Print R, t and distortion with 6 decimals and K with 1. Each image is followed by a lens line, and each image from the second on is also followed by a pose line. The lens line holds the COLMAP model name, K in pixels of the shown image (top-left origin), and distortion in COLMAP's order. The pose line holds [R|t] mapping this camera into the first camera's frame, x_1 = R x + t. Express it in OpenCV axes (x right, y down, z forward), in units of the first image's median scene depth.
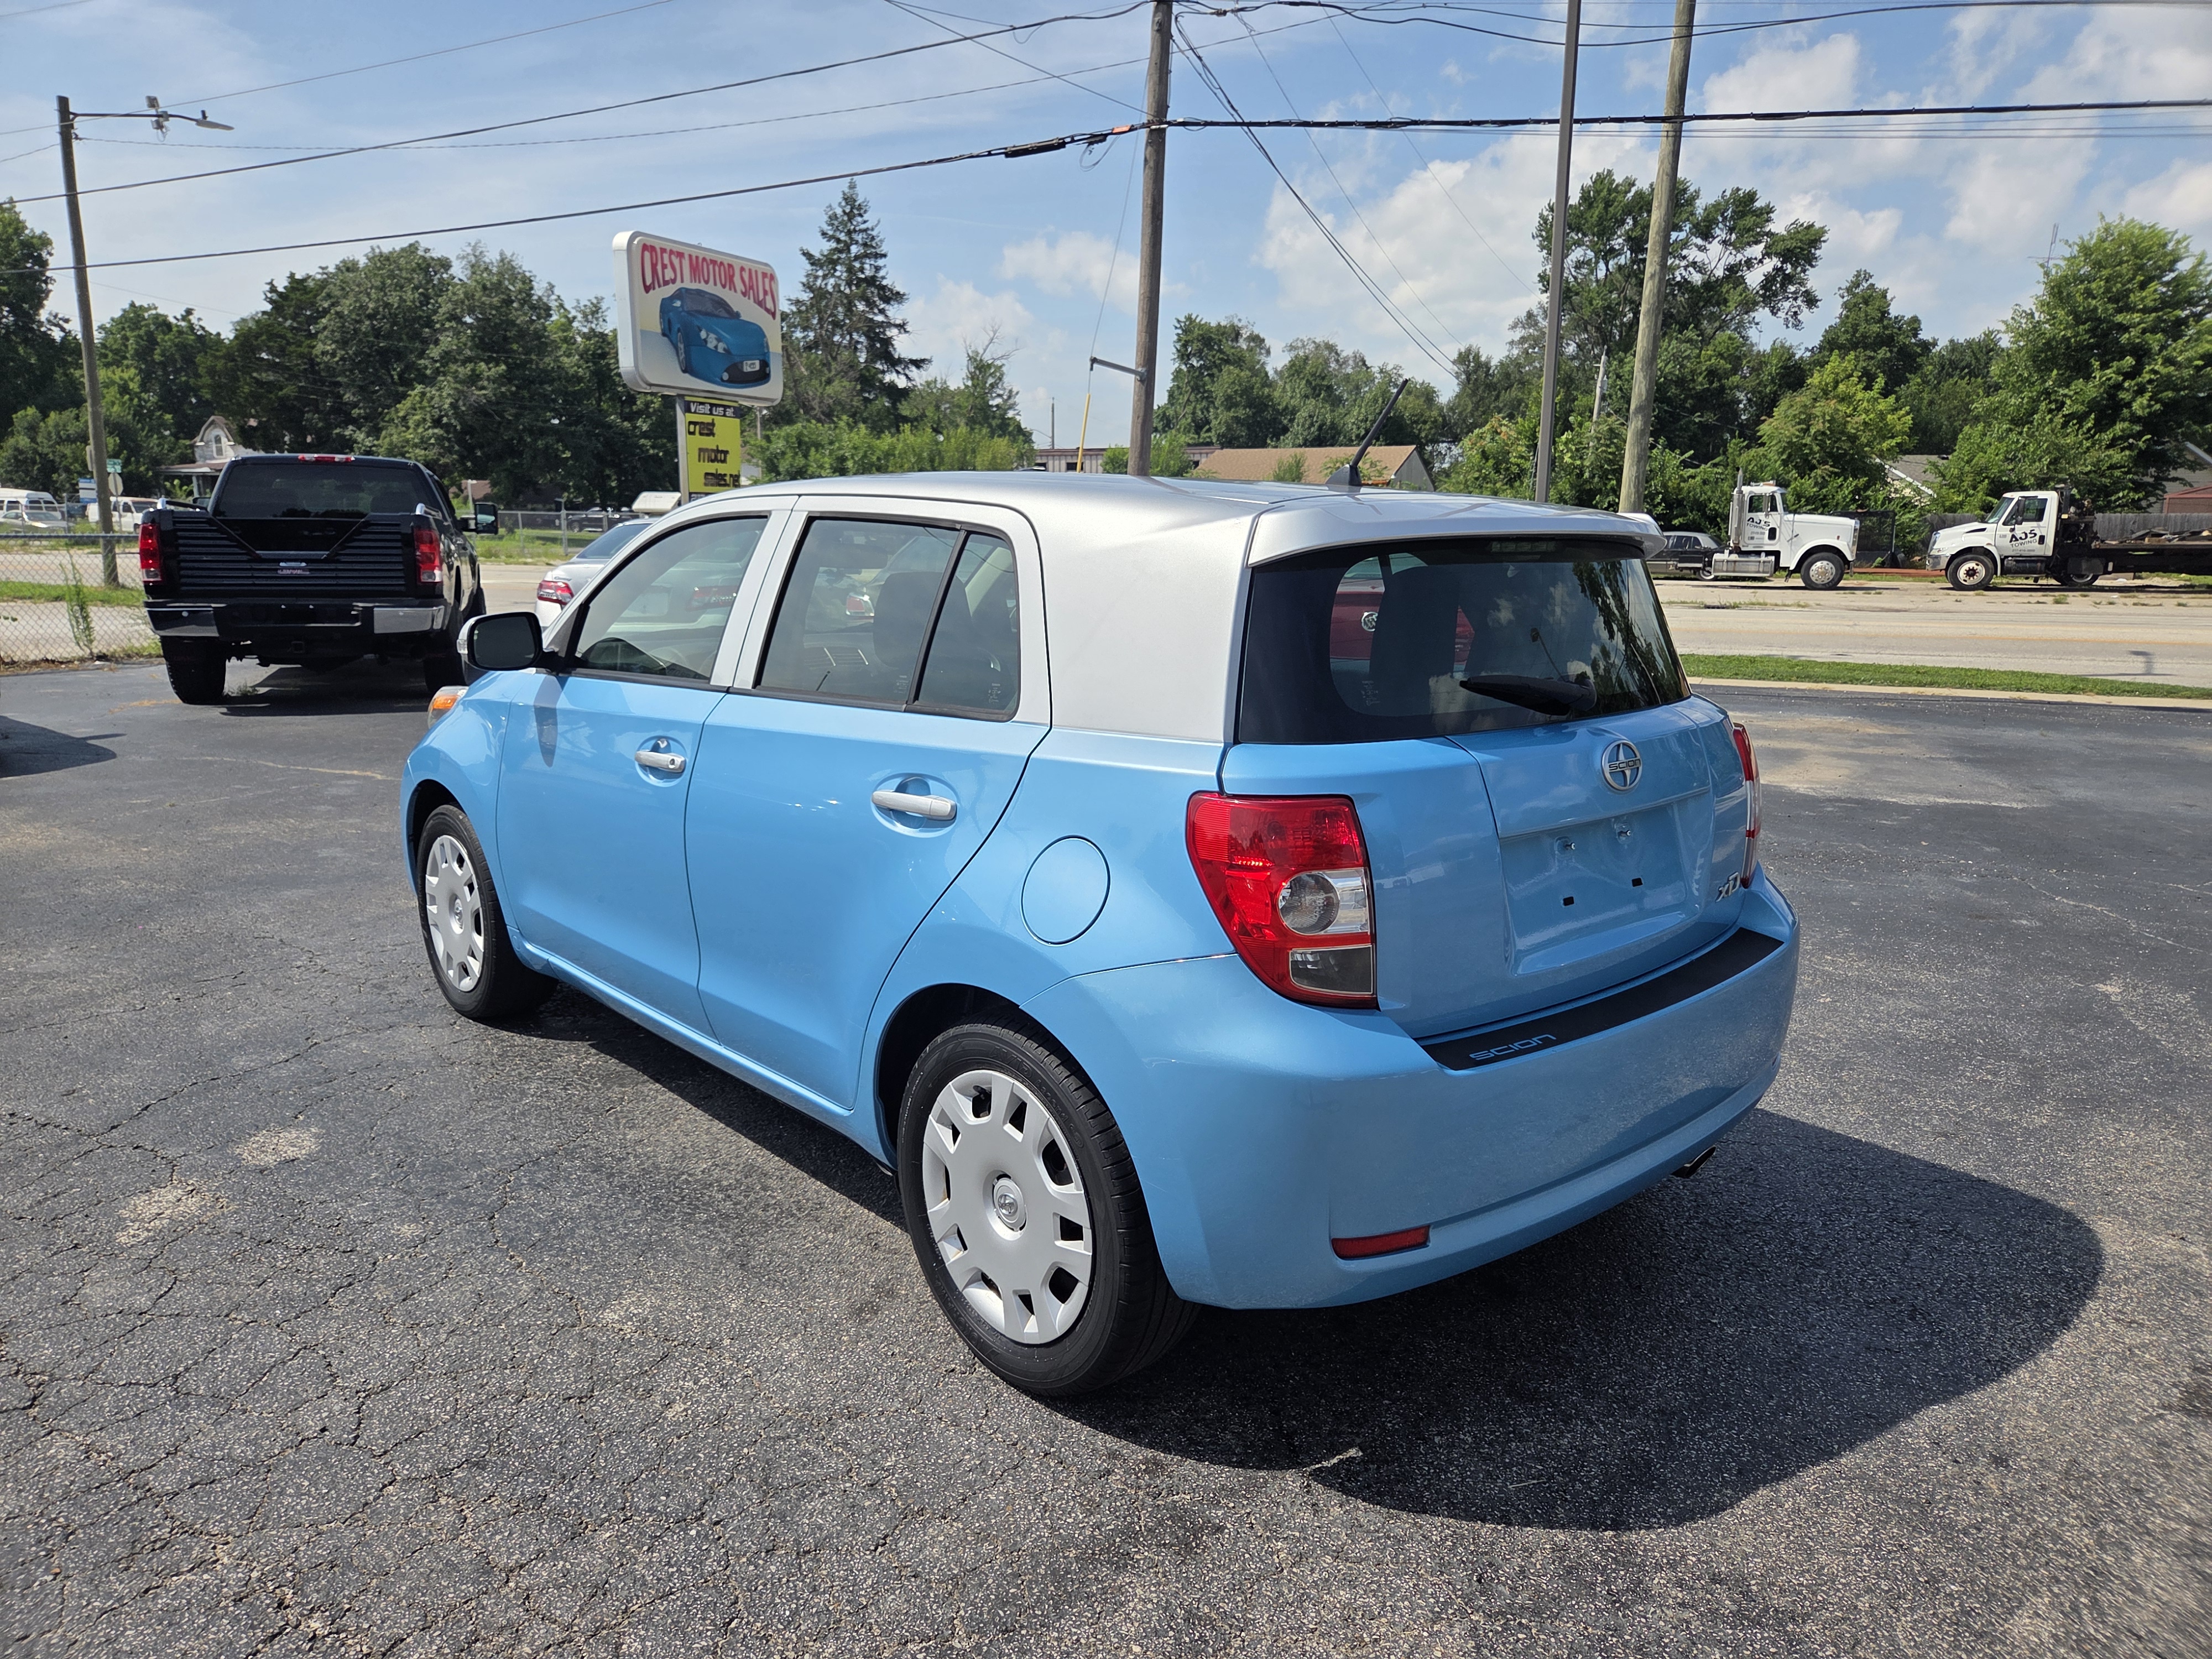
lens RADIAL K [[1474.9, 0, 1085.4], [0, 1474.9, 841.5], [0, 0, 1]] dist [0.051275, -0.042672]
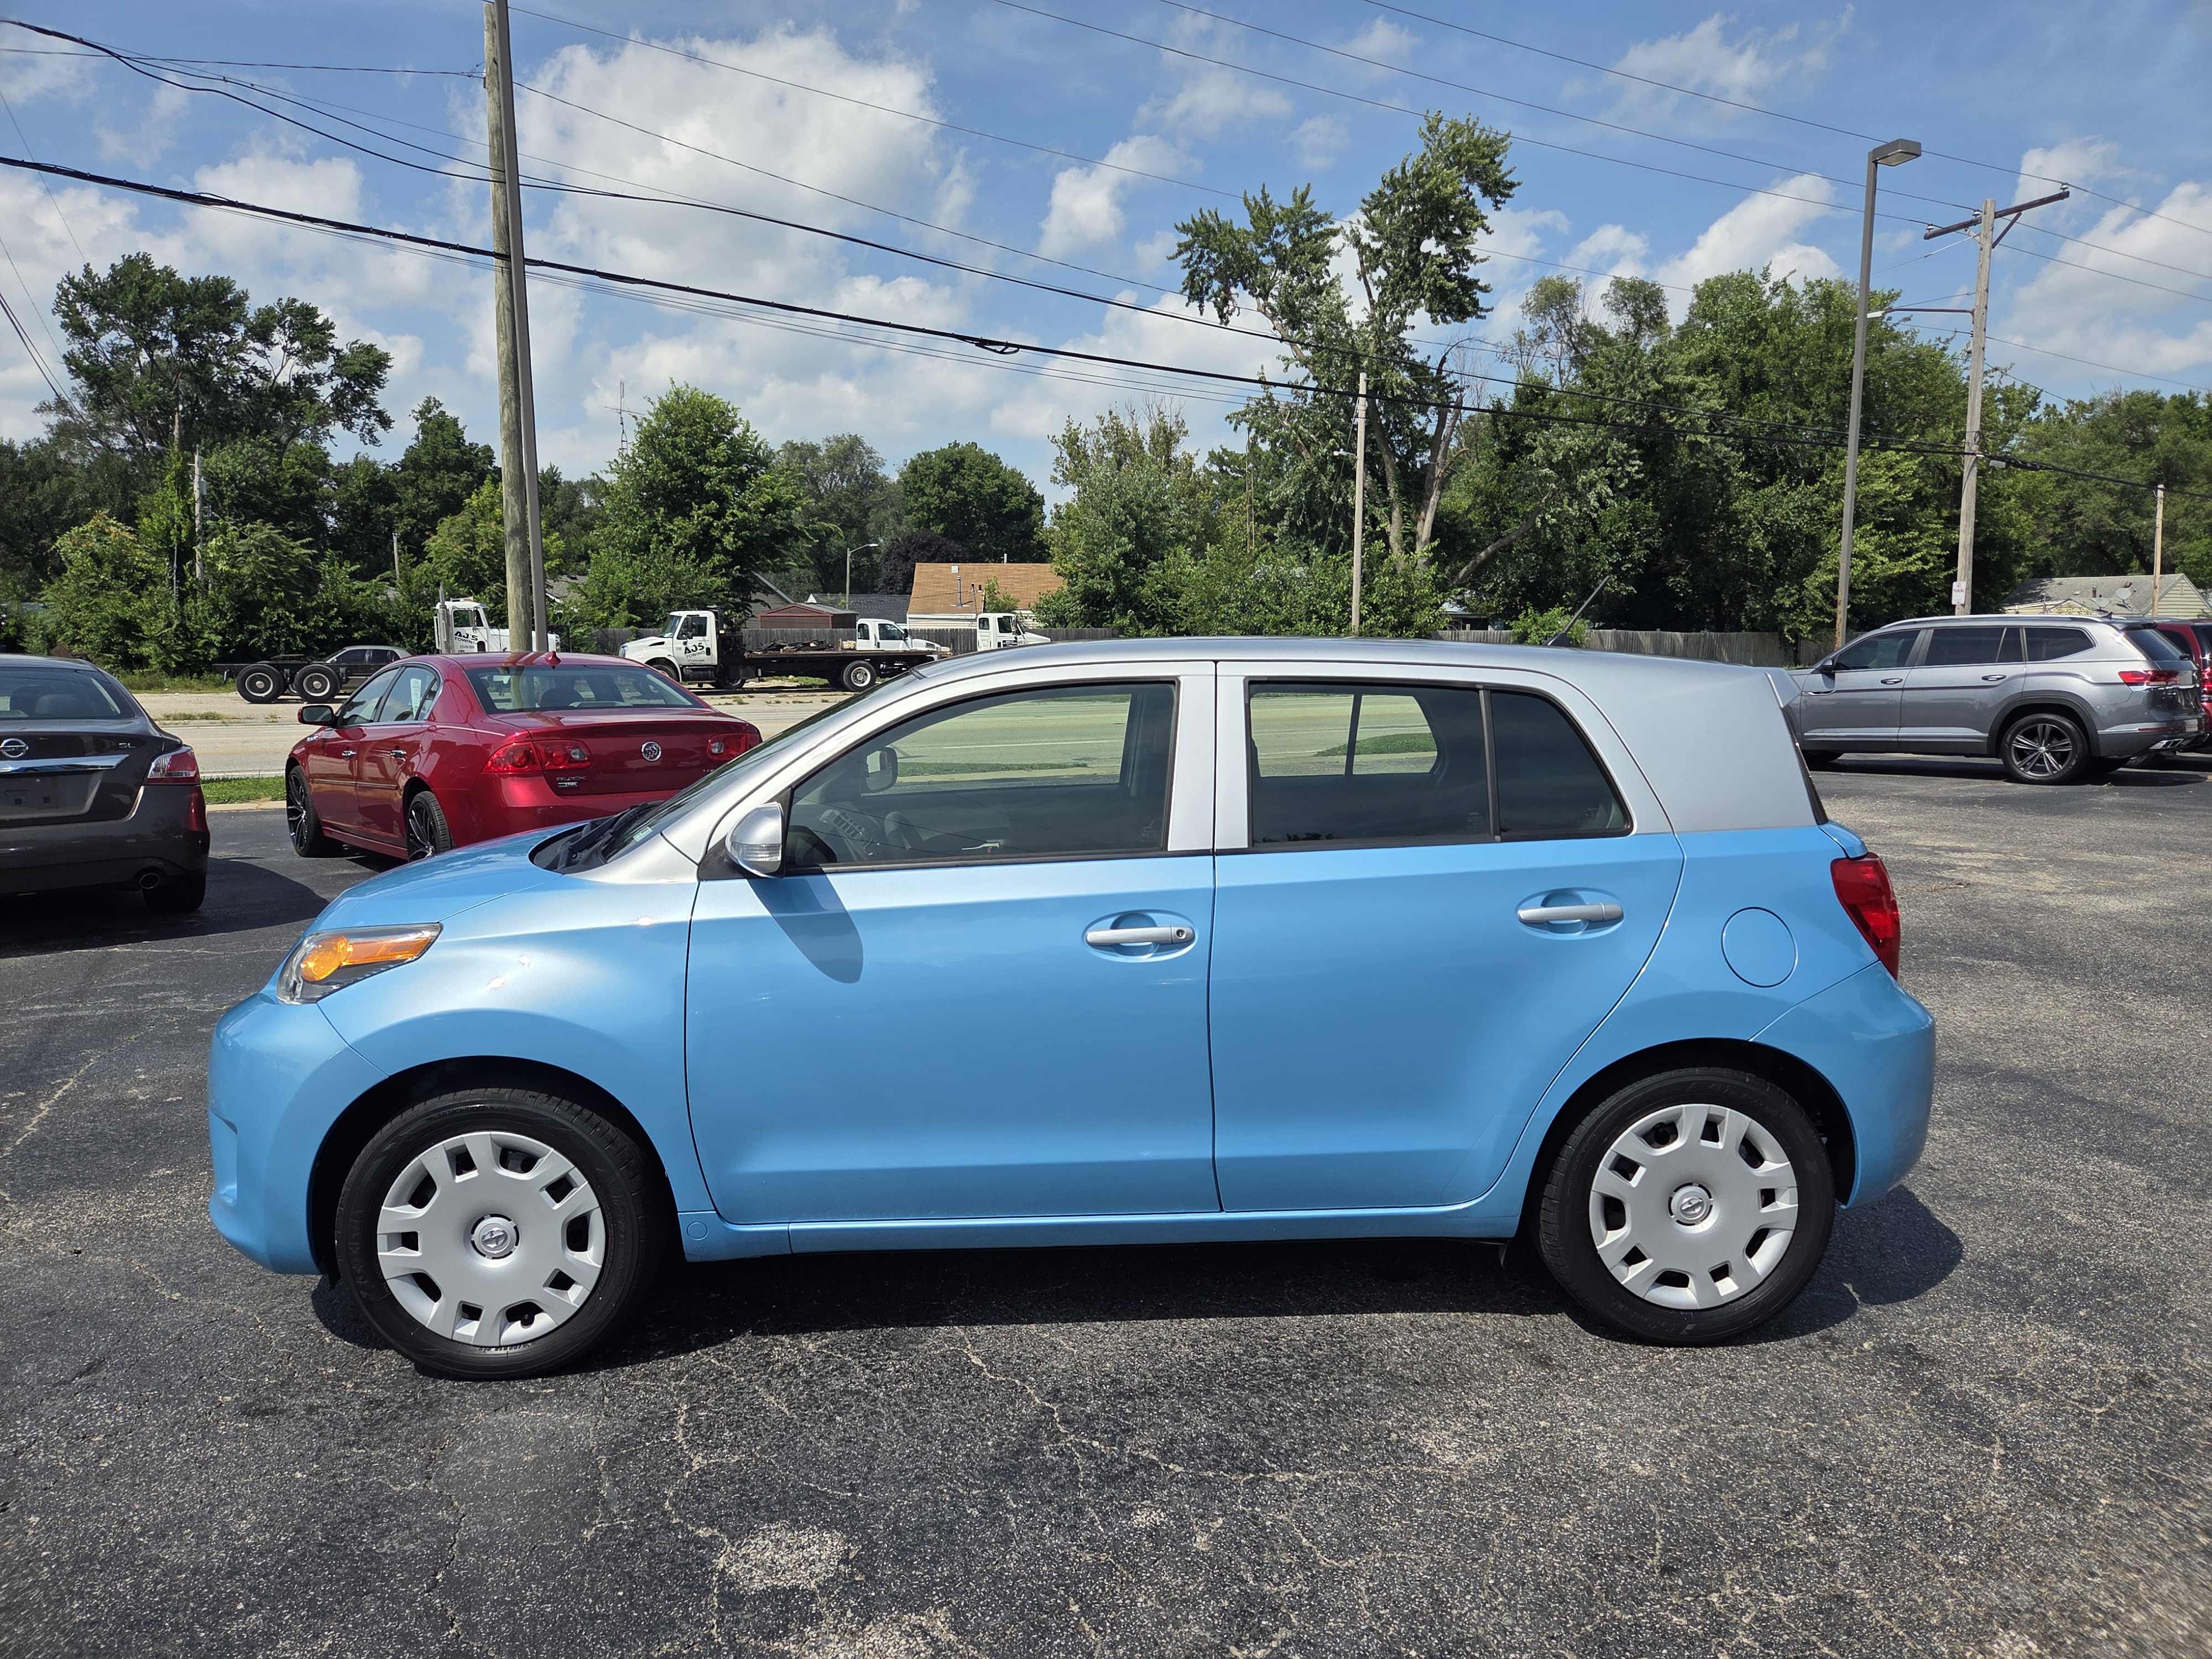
lens RADIAL K [[1474.9, 0, 1109.3], [0, 1474.9, 843.1], [0, 0, 1]] dist [0.051275, -0.042672]
pose [[0.623883, -0.114329, 0.773110, -0.181529], [0.168481, 0.985656, 0.009800, -0.022255], [-0.763141, 0.124140, 0.634196, 0.071942]]
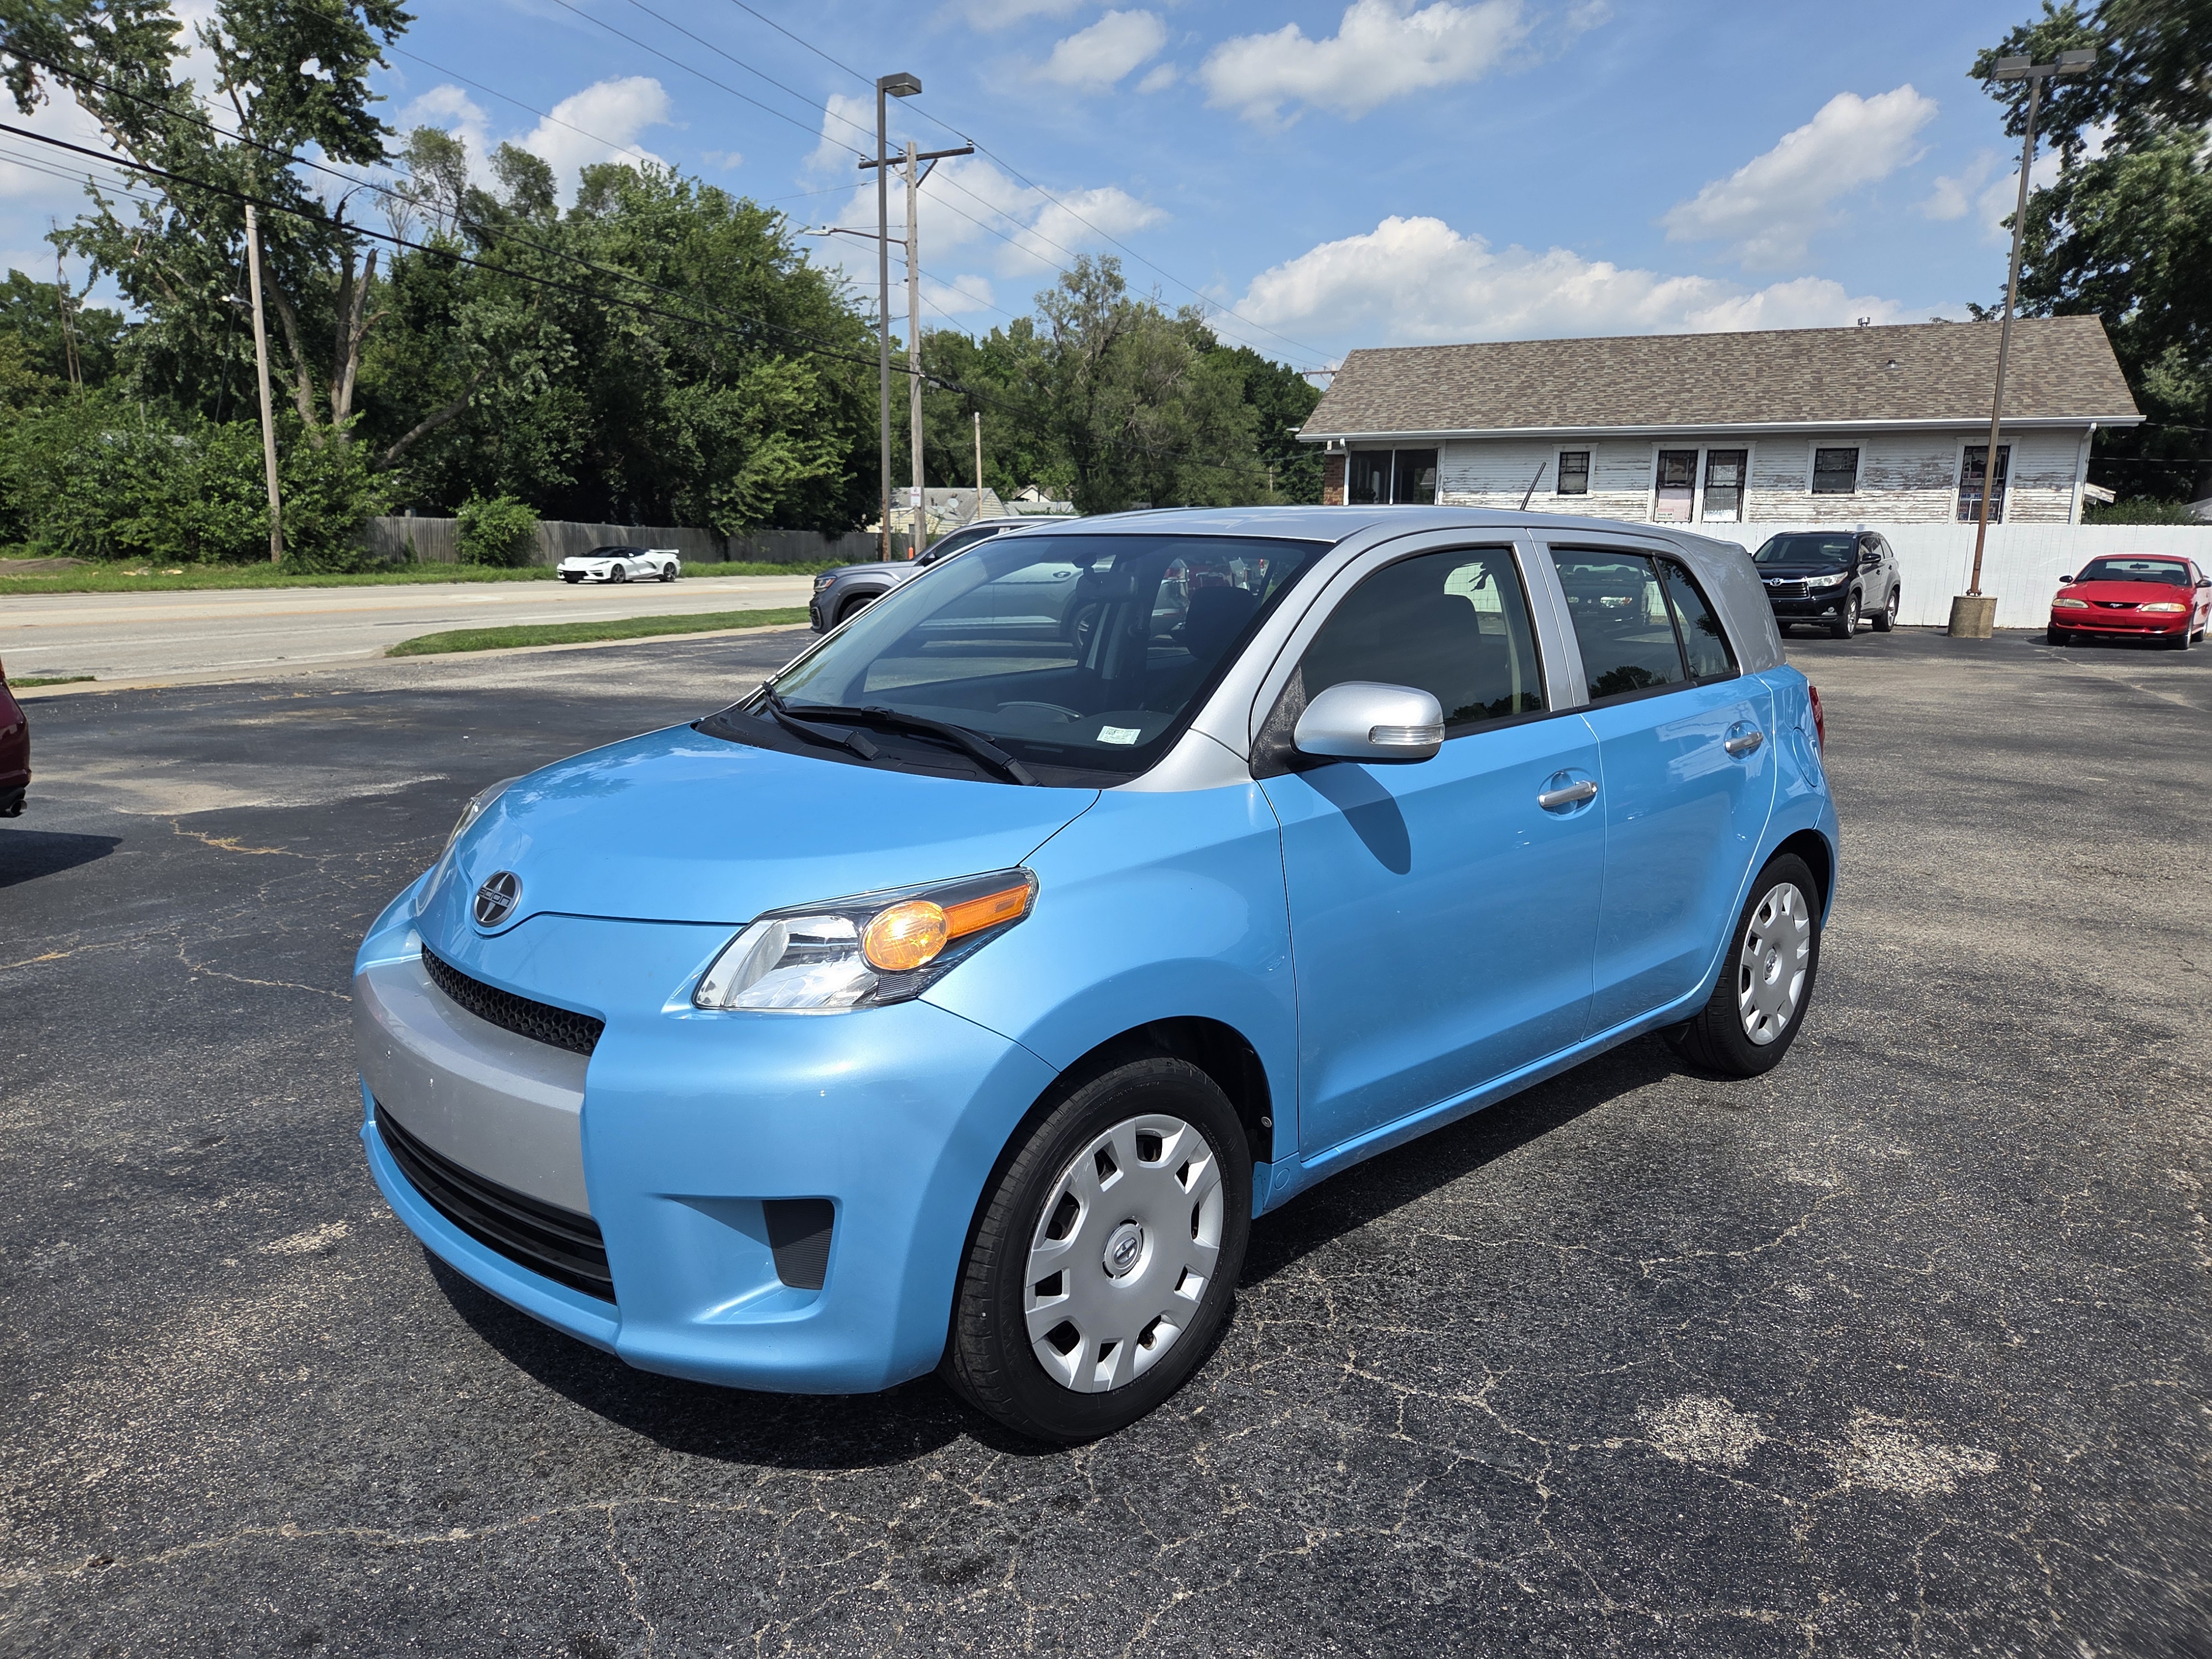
lens RADIAL K [[1474.9, 0, 1103.5], [0, 1474.9, 843.5], [0, 0, 1]] dist [0.051275, -0.042672]
pose [[-0.034342, -0.206295, 0.977887, -0.221054], [0.192636, 0.958750, 0.209022, -0.050835], [-0.980669, 0.195554, 0.006814, 0.231254]]
